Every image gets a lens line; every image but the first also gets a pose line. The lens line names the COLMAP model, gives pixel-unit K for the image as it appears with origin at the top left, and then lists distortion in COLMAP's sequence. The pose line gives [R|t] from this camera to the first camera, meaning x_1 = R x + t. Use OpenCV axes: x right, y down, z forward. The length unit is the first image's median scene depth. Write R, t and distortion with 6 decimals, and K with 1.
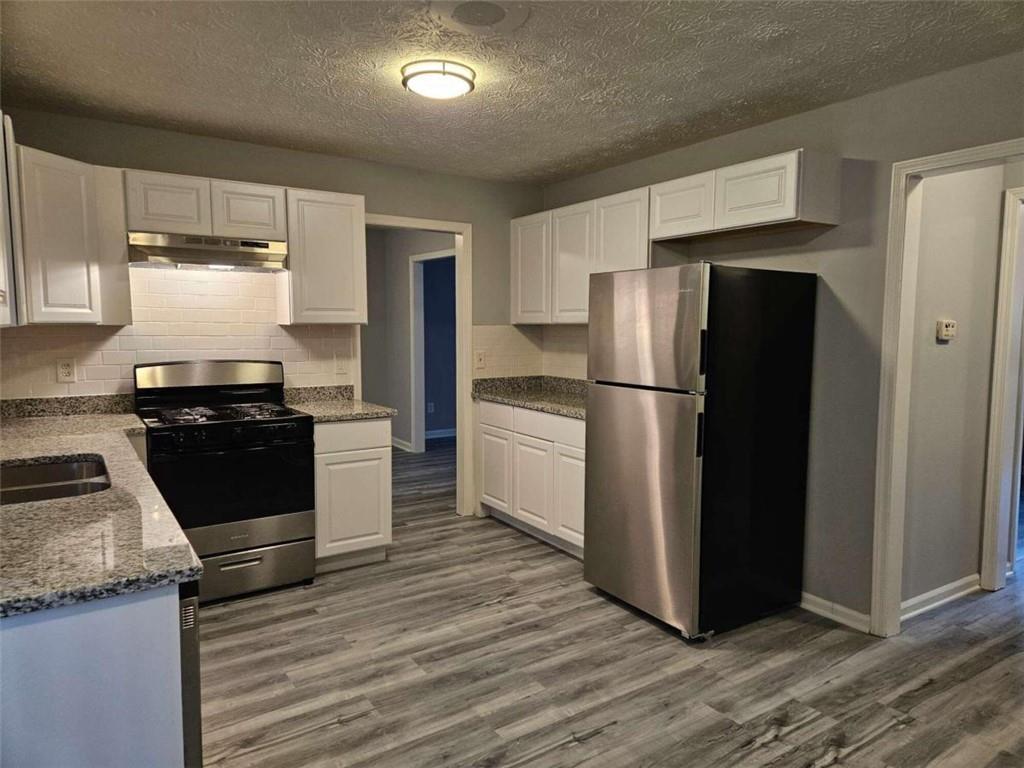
lens RADIAL K [[678.5, 0, 516.7], [0, 678.5, 387.7], [0, 0, 1]] dist [0.084412, -0.065945]
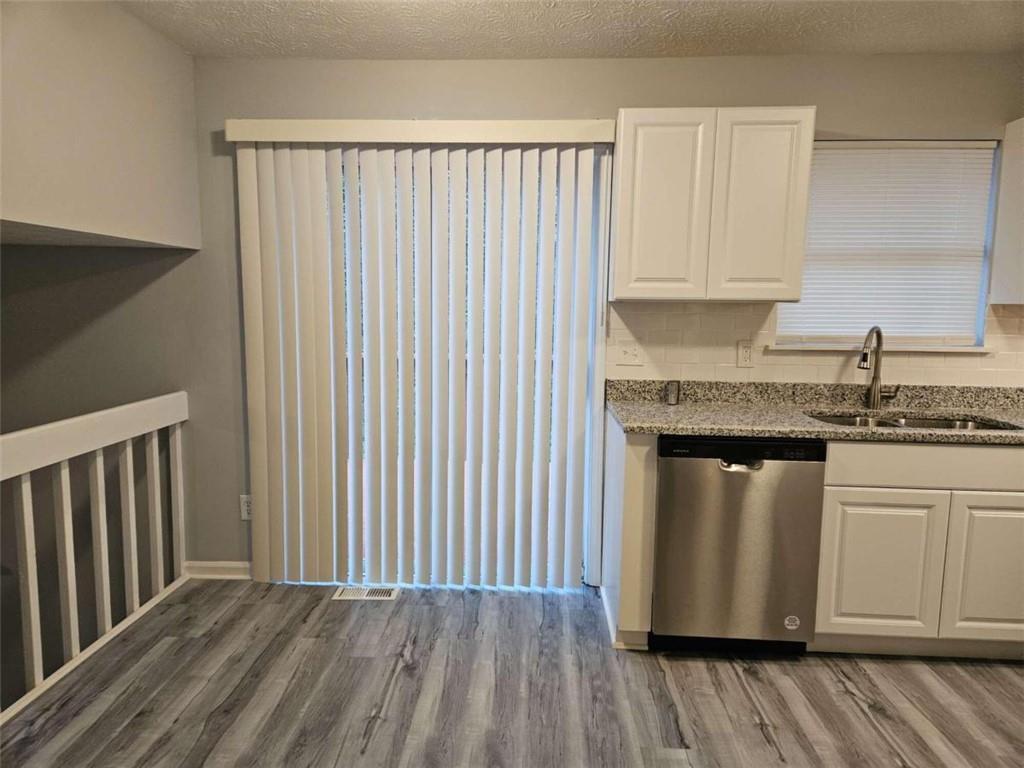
lens RADIAL K [[678.5, 0, 516.7], [0, 678.5, 387.7], [0, 0, 1]] dist [0.084412, -0.065945]
pose [[-0.584355, 0.093457, -0.806099, 0.478743], [-0.093451, 0.978988, 0.181245, -0.059483], [0.806100, 0.181242, -0.563342, 0.724991]]
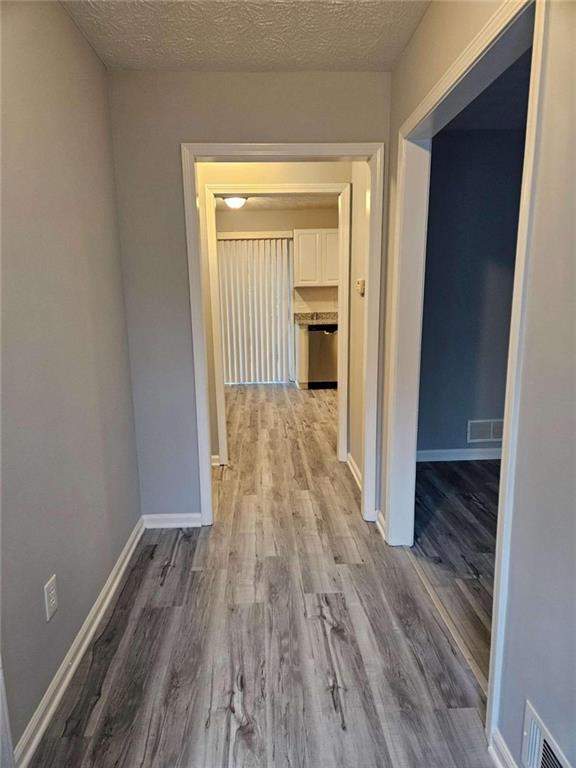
lens RADIAL K [[508.9, 0, 286.6], [0, 508.9, 394.9], [0, 0, 1]] dist [0.084412, -0.065945]
pose [[-0.510689, 0.178328, -0.841068, 1.554204], [-0.066407, 0.967149, 0.245382, -0.106963], [0.857197, 0.181166, -0.482070, 1.374690]]
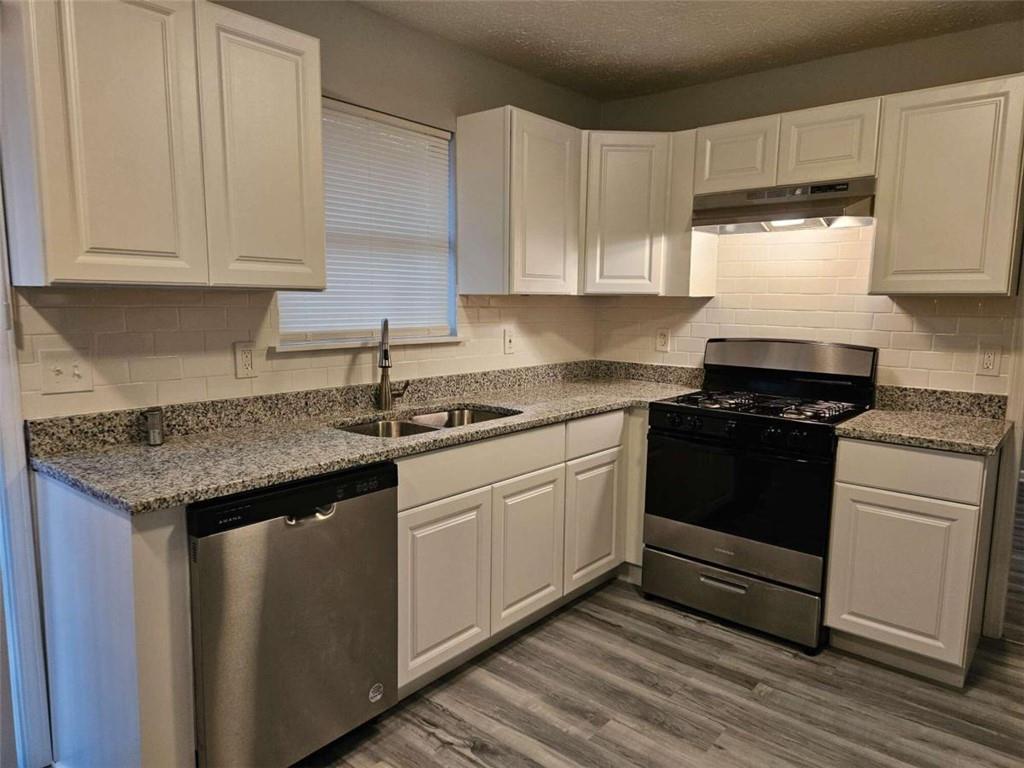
lens RADIAL K [[678.5, 0, 516.7], [0, 678.5, 387.7], [0, 0, 1]] dist [0.084412, -0.065945]
pose [[0.282036, 0.128147, -0.950807, 0.289876], [-0.104485, 0.989247, 0.102335, -0.037266], [0.953697, 0.070483, 0.292393, 0.508978]]
